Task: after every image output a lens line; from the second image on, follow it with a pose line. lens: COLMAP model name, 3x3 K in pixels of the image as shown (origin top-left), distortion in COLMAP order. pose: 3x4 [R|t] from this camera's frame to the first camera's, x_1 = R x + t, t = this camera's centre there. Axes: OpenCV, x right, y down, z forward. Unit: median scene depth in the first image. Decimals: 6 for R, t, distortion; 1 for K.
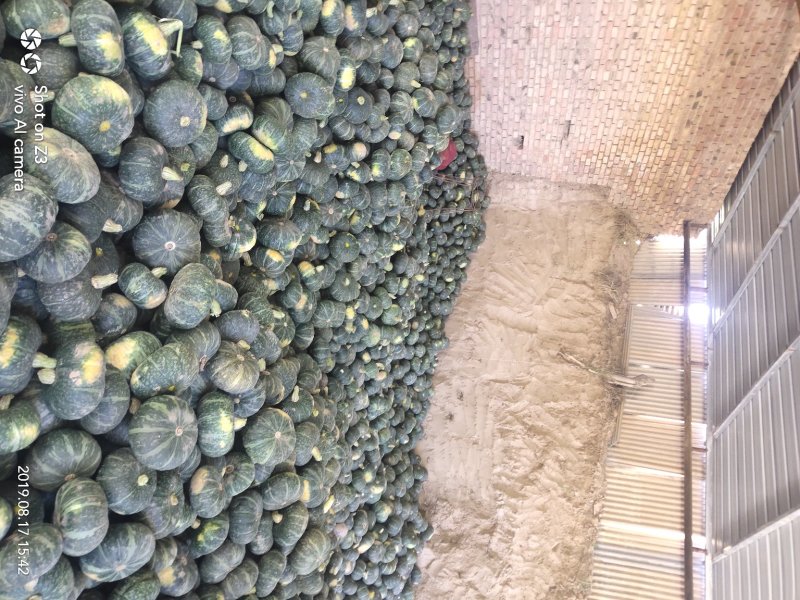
lens RADIAL K [[596.2, 0, 399.5], [0, 596.2, 305.9], [0, 0, 1]] dist [-0.030359, 0.018416]
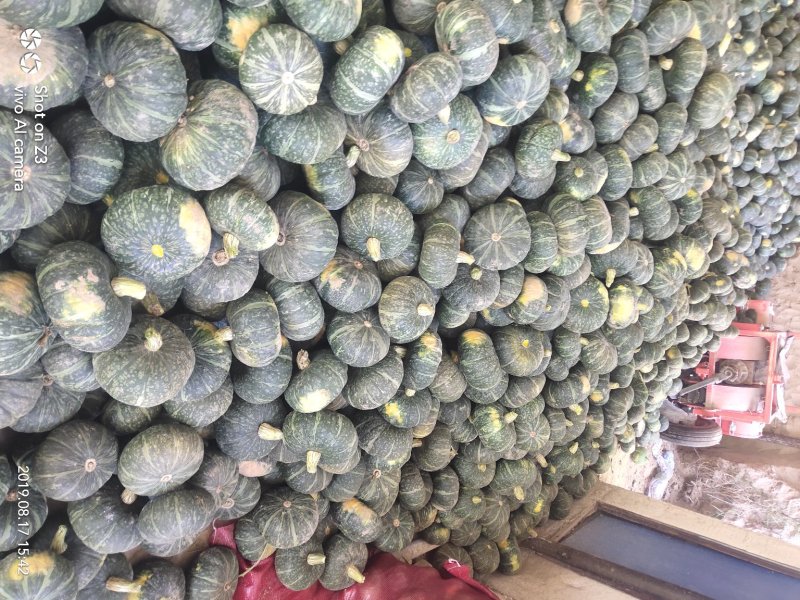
lens RADIAL K [[596.2, 0, 403.3], [0, 596.2, 300.7], [0, 0, 1]] dist [-0.030359, 0.018416]
pose [[0.836023, -0.099038, -0.539682, -0.099527], [0.362082, 0.838593, 0.407011, 0.163479], [0.412264, -0.535680, 0.736943, 0.048547]]
